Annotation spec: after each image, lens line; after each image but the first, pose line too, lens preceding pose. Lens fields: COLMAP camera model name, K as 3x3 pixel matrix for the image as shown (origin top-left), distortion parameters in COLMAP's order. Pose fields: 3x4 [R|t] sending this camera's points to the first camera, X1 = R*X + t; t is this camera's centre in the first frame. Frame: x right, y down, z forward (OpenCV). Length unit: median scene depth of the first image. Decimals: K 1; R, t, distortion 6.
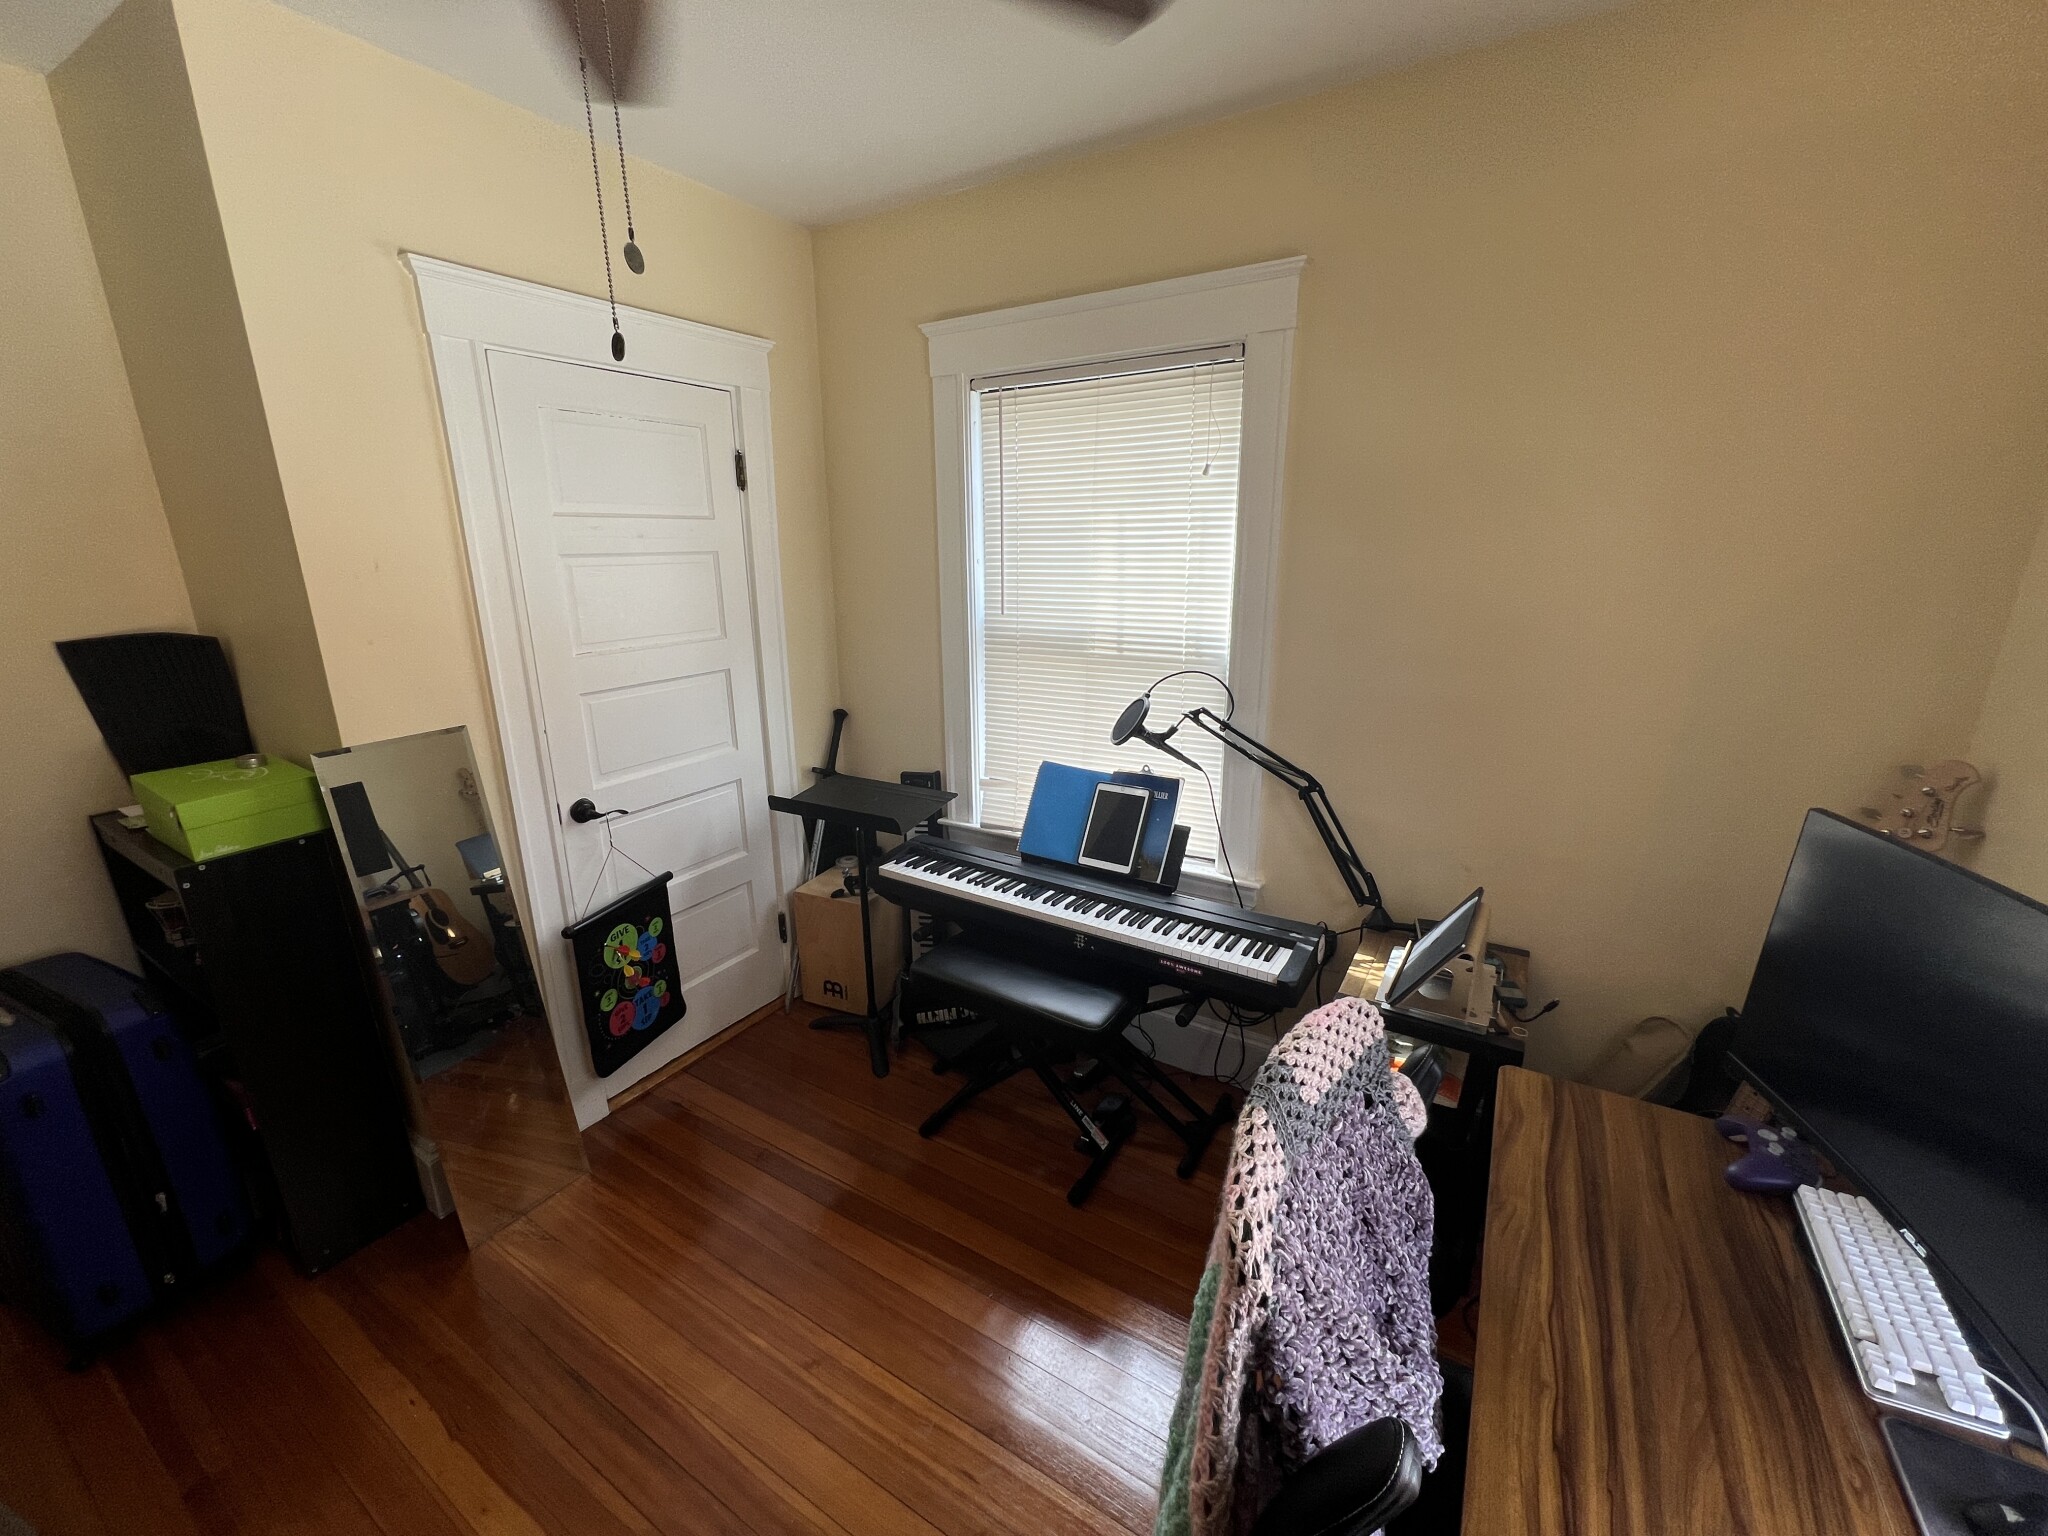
lens RADIAL K [[820.1, 0, 1020.7], [0, 820.1, 767.0], [0, 0, 1]] dist [-0.002378, -0.000190]
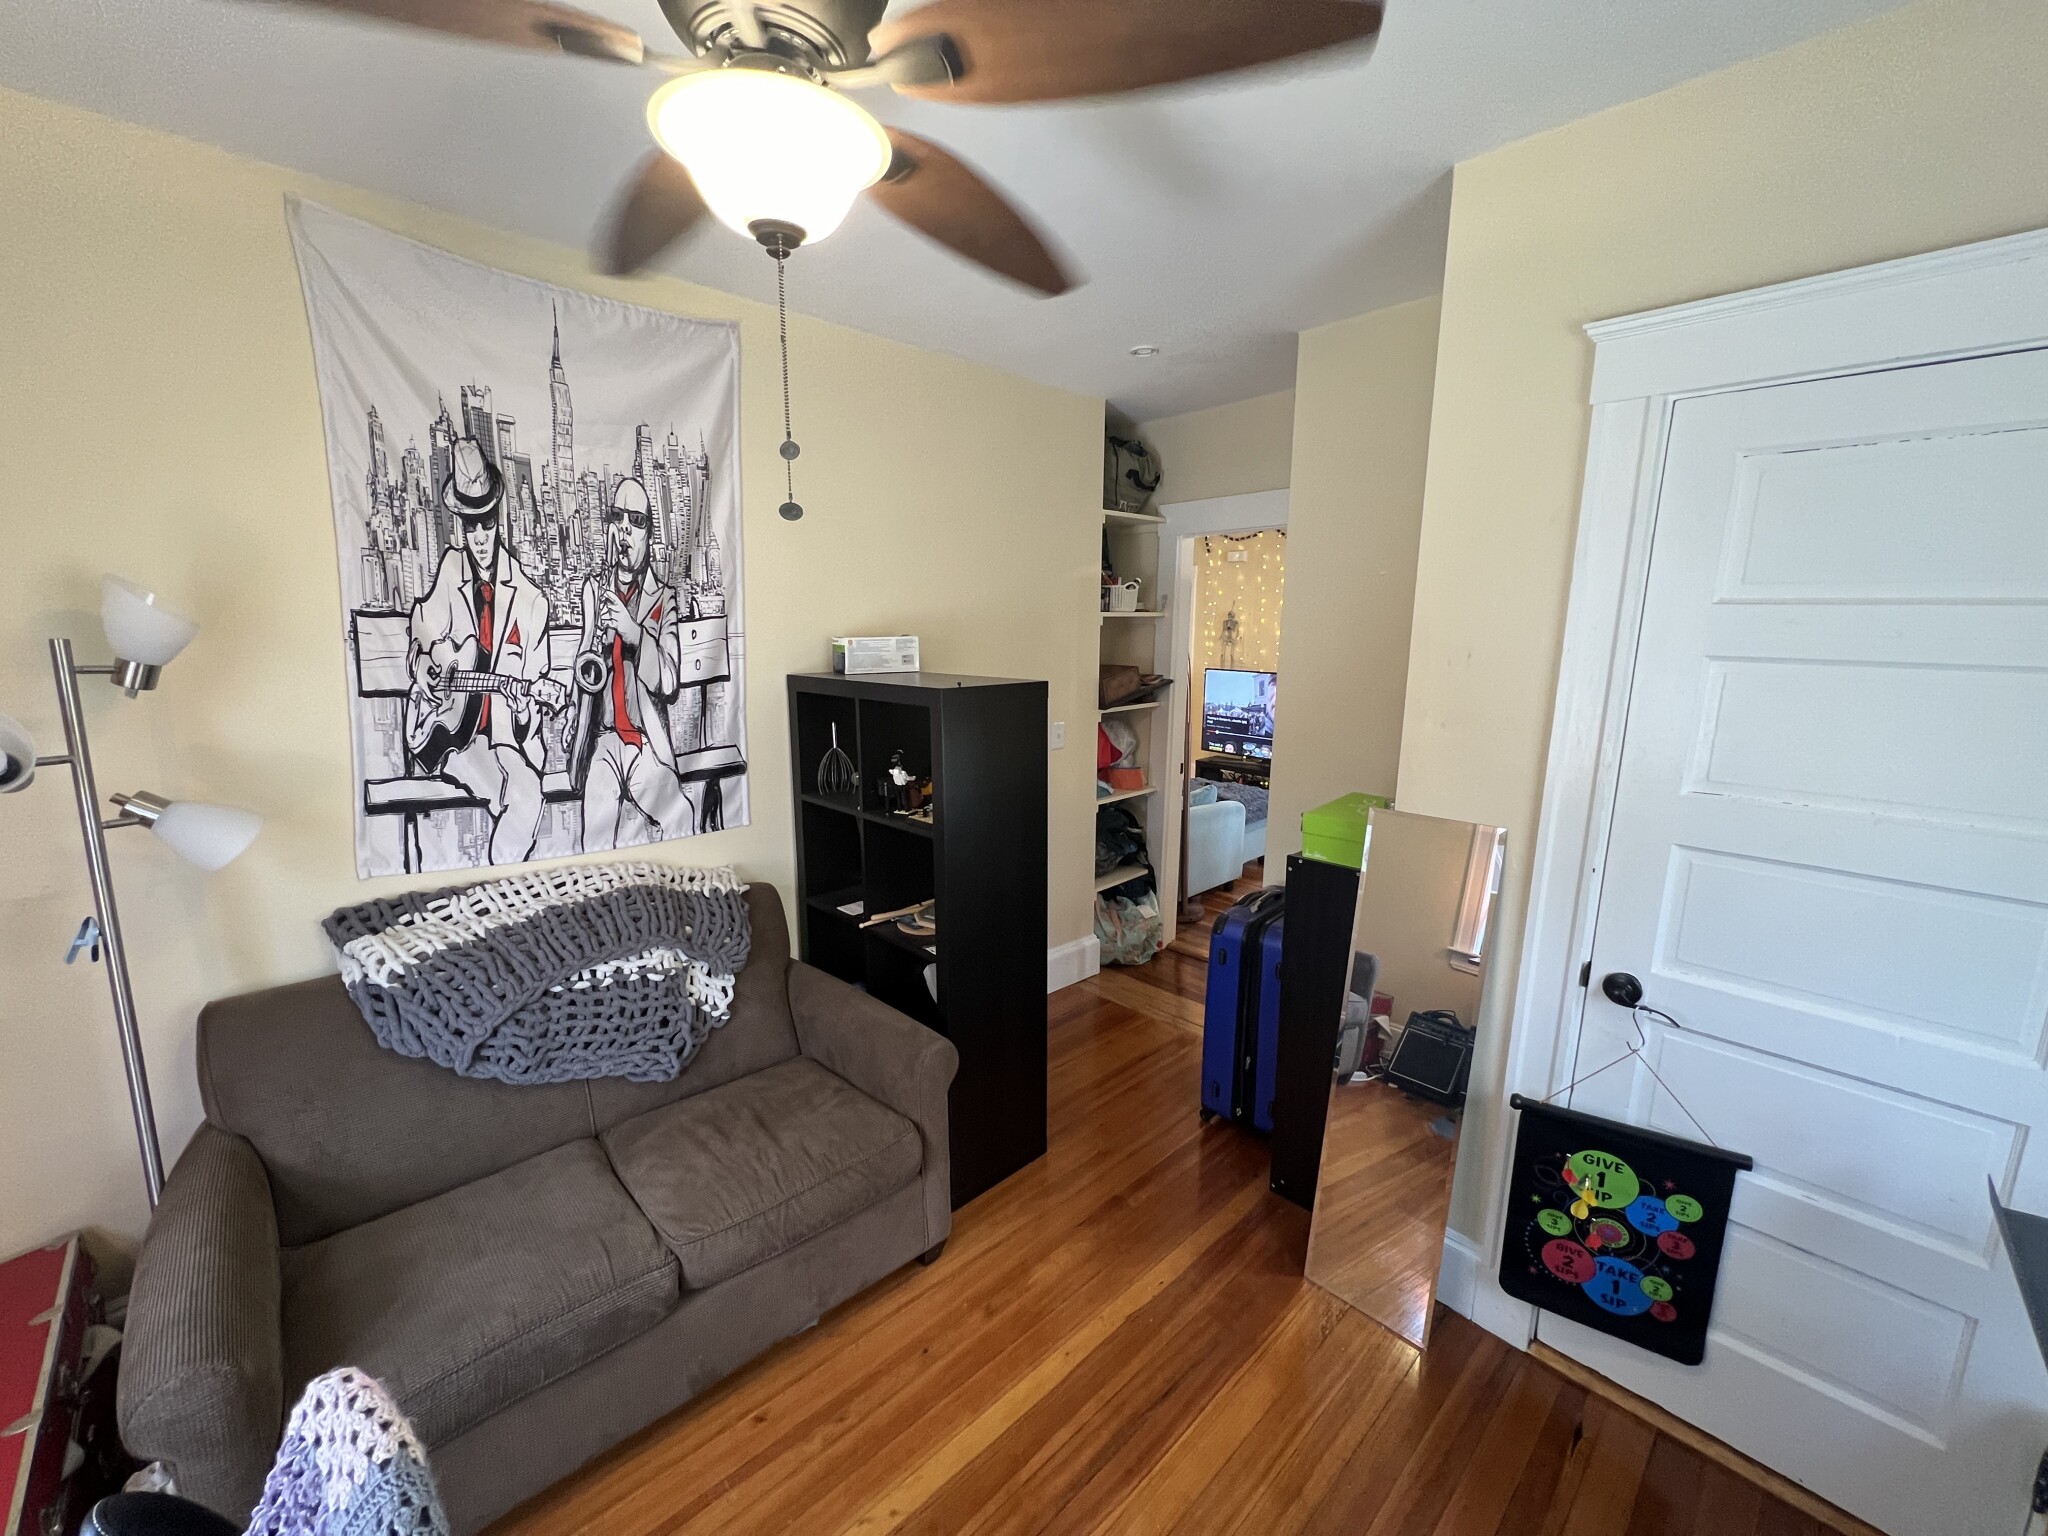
lens RADIAL K [[820.1, 0, 1020.7], [0, 820.1, 767.0], [0, 0, 1]] dist [-0.002378, -0.000190]
pose [[-0.261437, 0.183866, -0.947546, 0.259722], [-0.262568, 0.931121, 0.253124, -0.165995], [0.928821, 0.314972, -0.195152, 0.525182]]
